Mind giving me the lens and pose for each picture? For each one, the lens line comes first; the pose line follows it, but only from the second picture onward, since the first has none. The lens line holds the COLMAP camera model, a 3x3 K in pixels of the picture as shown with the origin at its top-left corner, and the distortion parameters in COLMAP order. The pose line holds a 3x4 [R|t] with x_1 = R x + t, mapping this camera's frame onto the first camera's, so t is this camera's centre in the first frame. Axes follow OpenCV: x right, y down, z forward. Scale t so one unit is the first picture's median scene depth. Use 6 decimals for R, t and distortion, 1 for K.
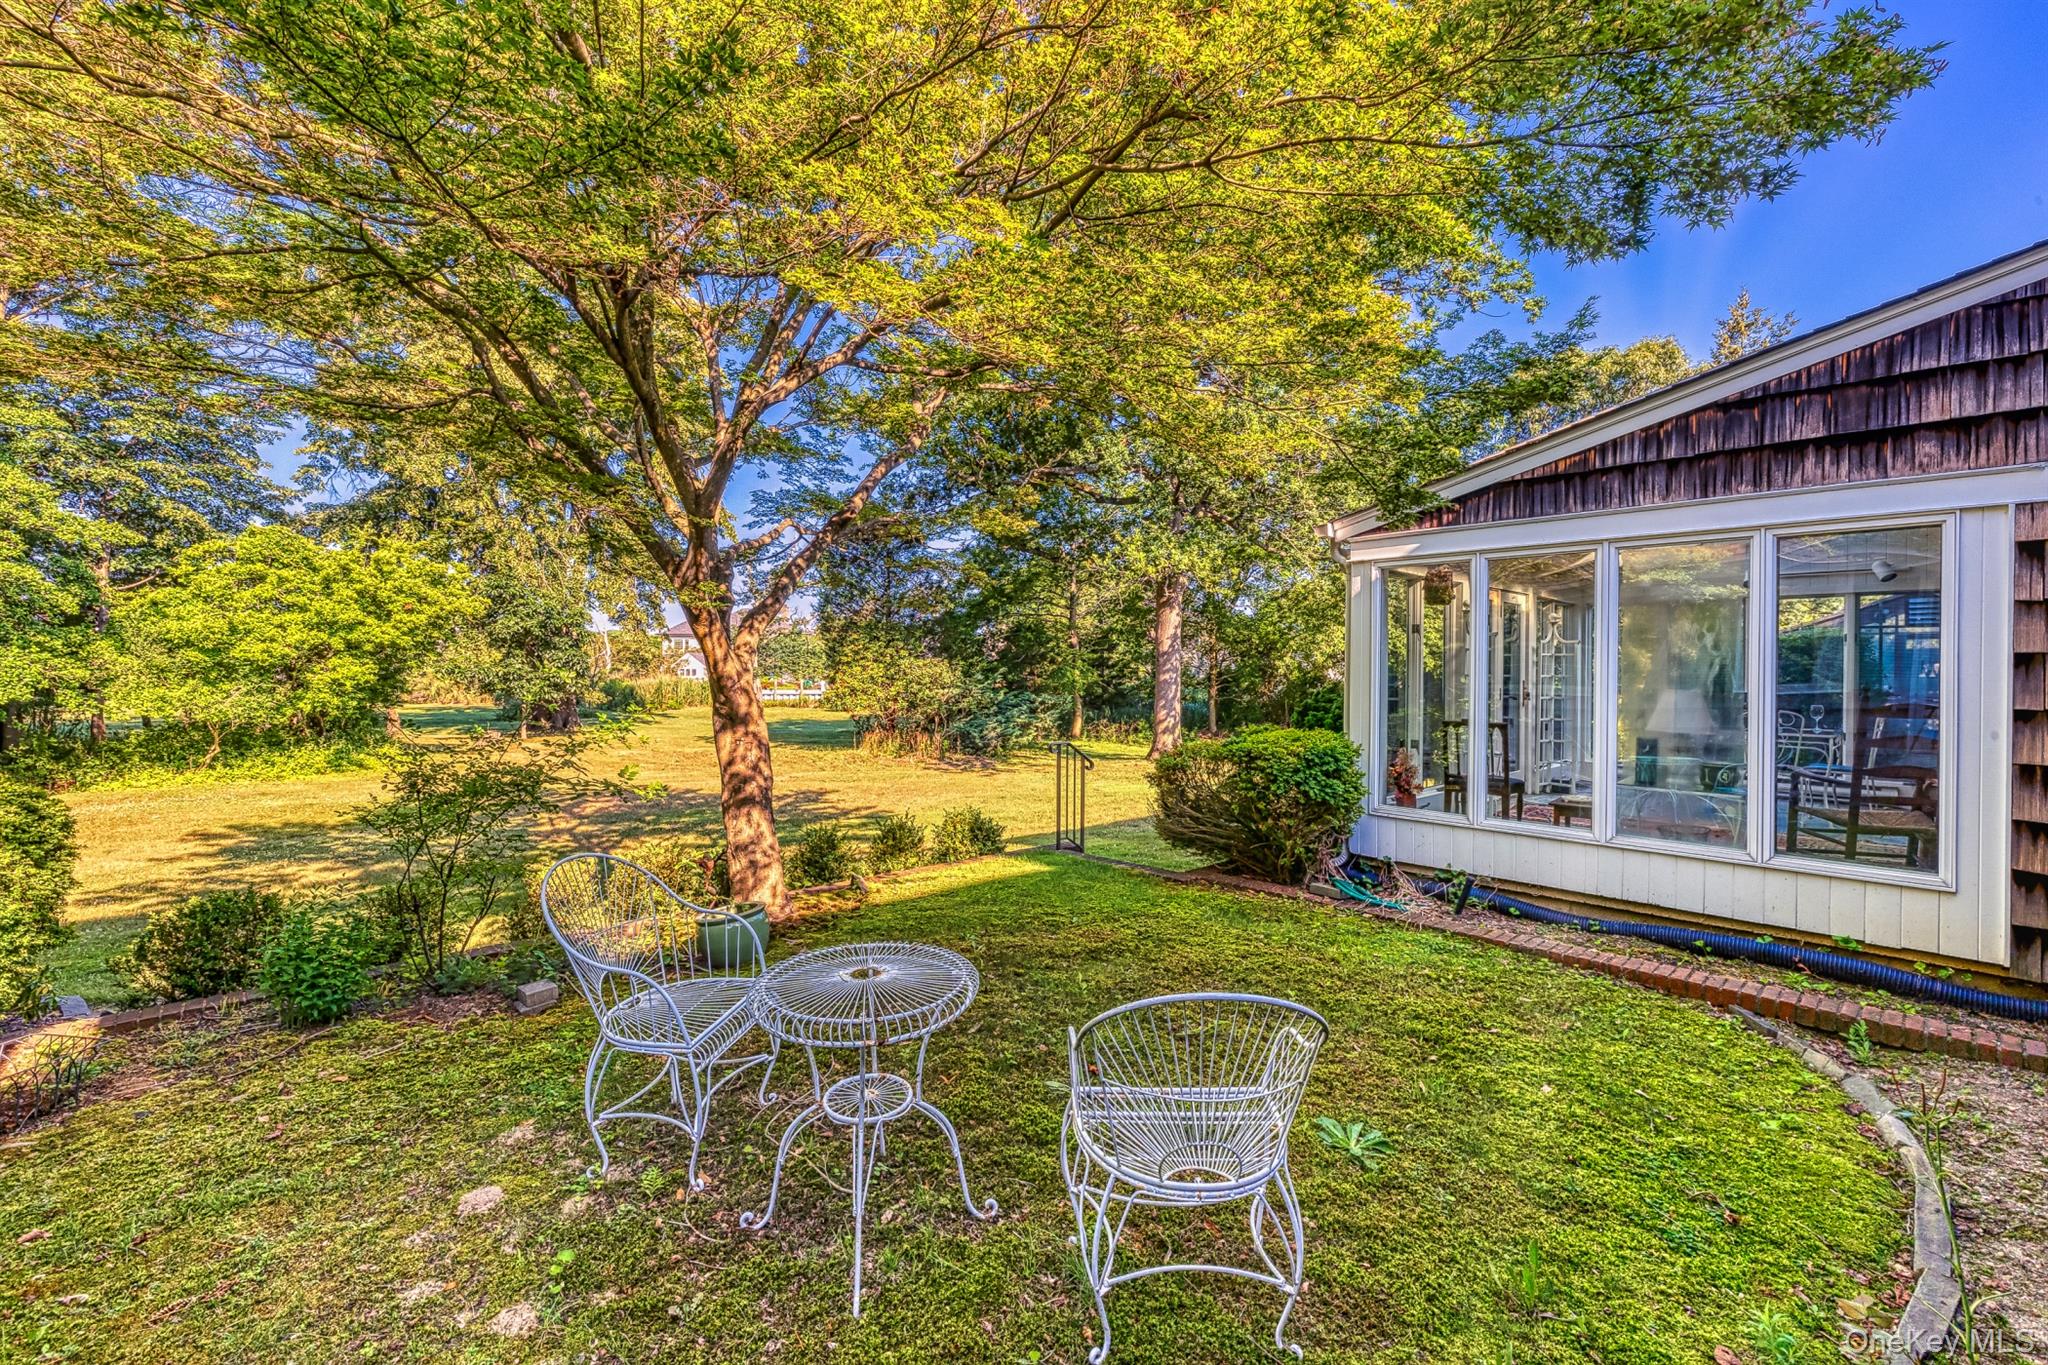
lens RADIAL K [[896.3, 0, 1023.2], [0, 896.3, 677.6], [0, 0, 1]] dist [-0.000976, -0.000222]
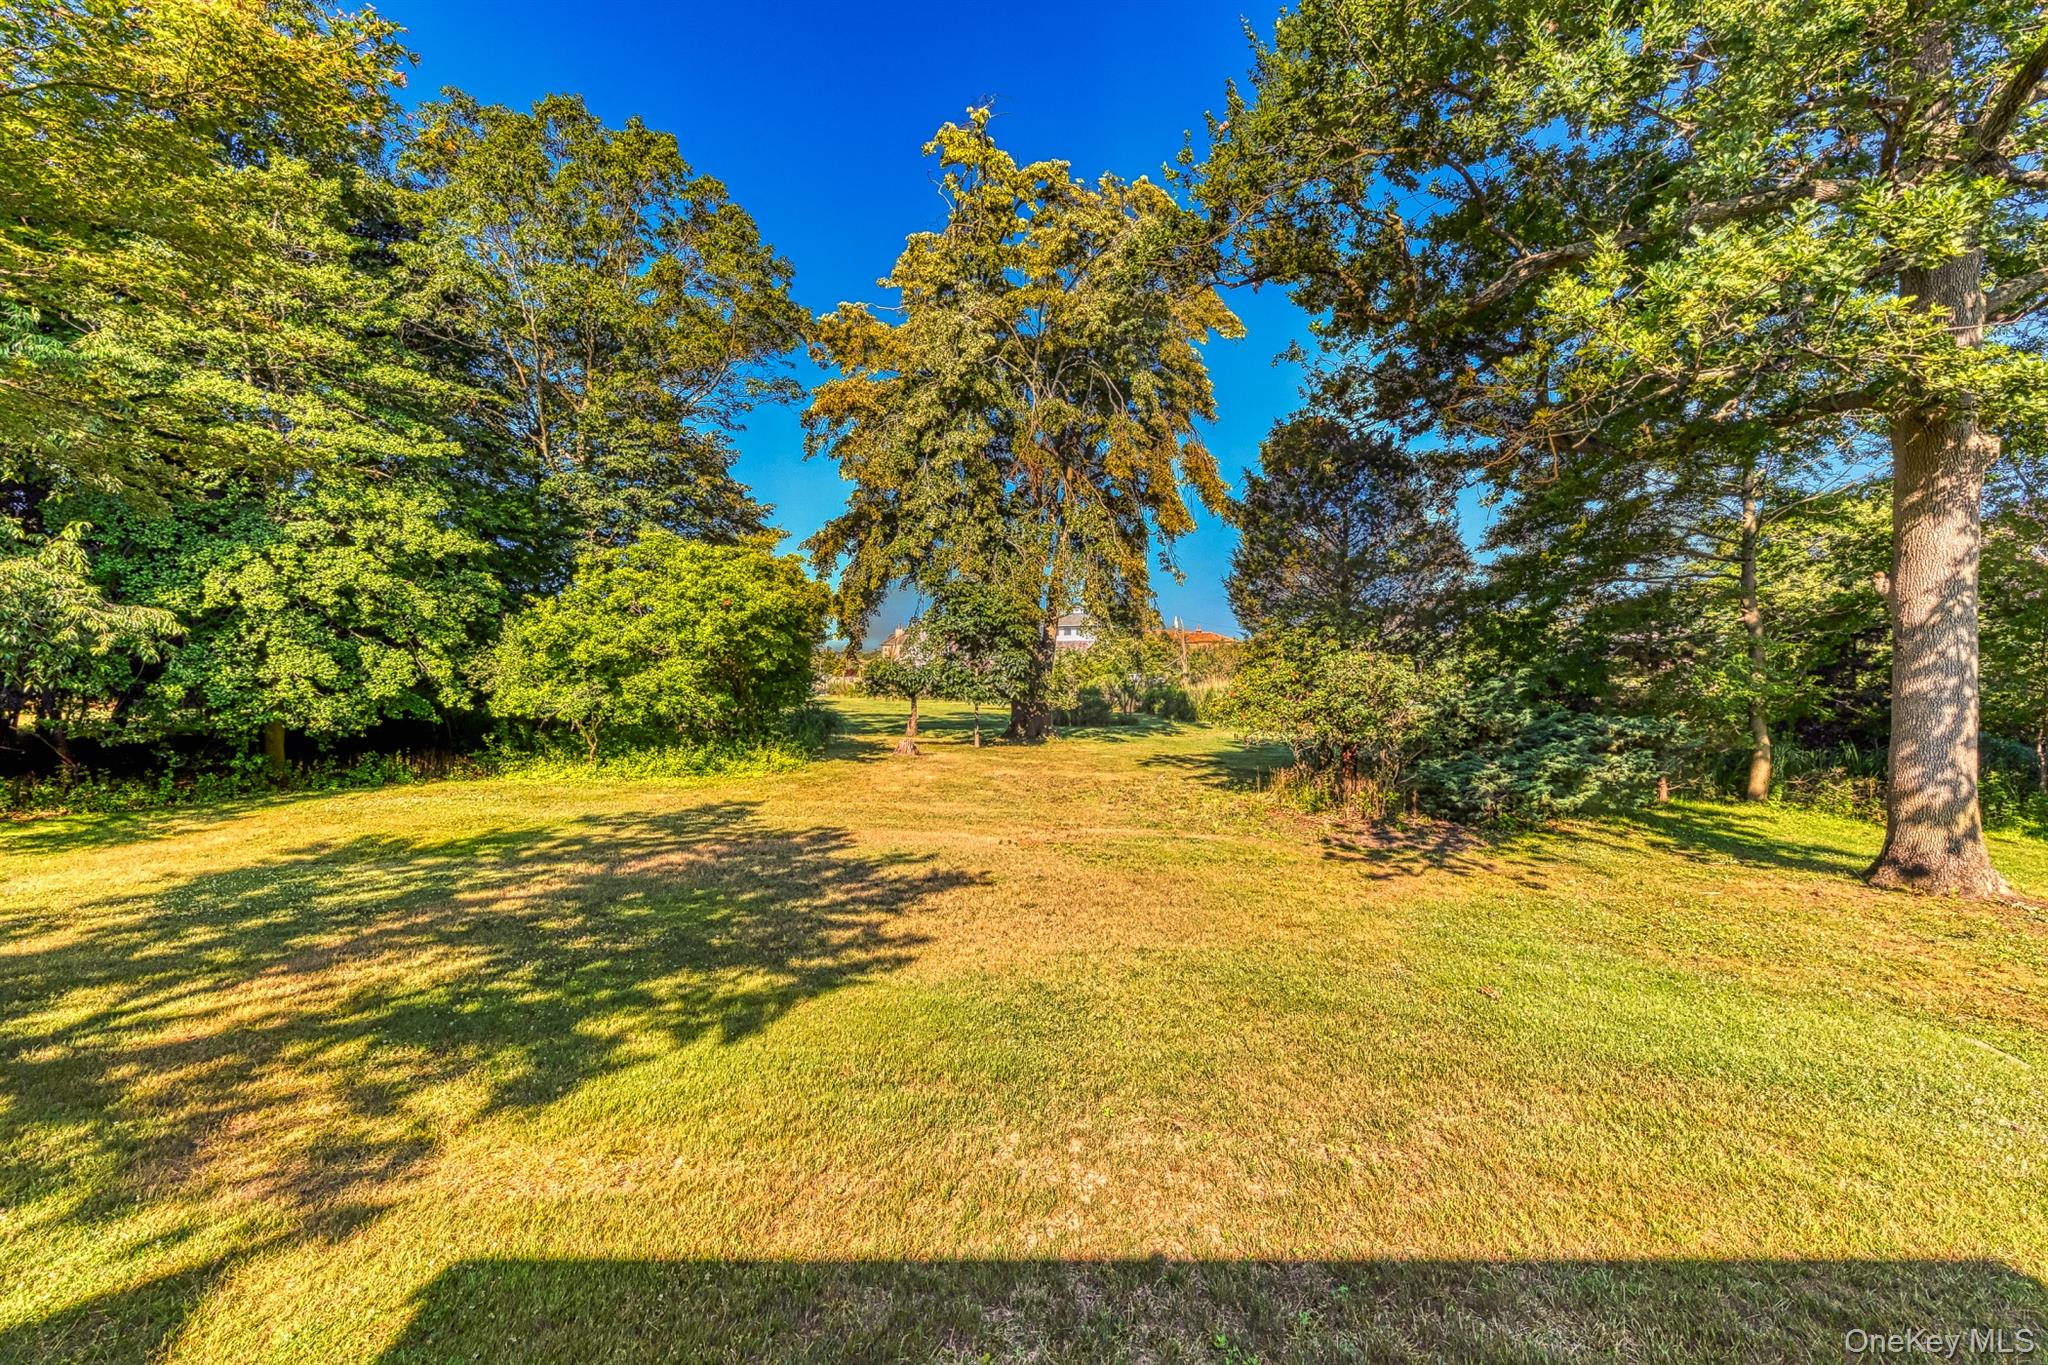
lens RADIAL K [[896.3, 0, 1025.3], [0, 896.3, 674.8], [0, 0, 1]] dist [-0.000976, -0.000222]
pose [[0.742139, -0.000591, -0.670246, 0.123534], [-0.007382, 0.999932, -0.009056, 0.000959], [0.670206, 0.011668, 0.742084, 0.402325]]
